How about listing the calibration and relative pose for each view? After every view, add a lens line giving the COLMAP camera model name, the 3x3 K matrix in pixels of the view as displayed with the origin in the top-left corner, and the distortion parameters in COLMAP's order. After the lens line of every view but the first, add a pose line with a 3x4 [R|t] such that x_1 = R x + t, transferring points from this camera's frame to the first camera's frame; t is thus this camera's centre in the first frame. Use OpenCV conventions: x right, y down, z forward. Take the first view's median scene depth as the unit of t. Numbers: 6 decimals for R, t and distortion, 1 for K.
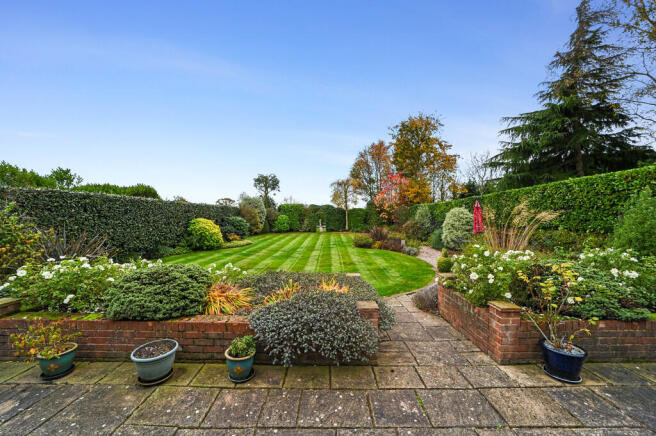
lens RADIAL K [[249.6, 0, 326.7], [0, 249.6, 214.6], [0, 0, 1]] dist [-0.016849, 0.001041]
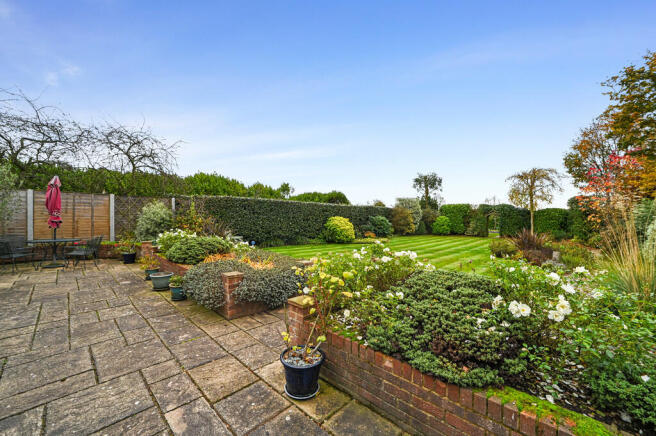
lens RADIAL K [[249.6, 0, 324.6], [0, 249.6, 218.7], [0, 0, 1]] dist [-0.016849, 0.001041]
pose [[0.738271, 0.019779, -0.674214, 0.131756], [-0.014368, 0.999804, 0.013596, 0.004522], [0.674351, -0.000350, 0.738411, 0.034745]]
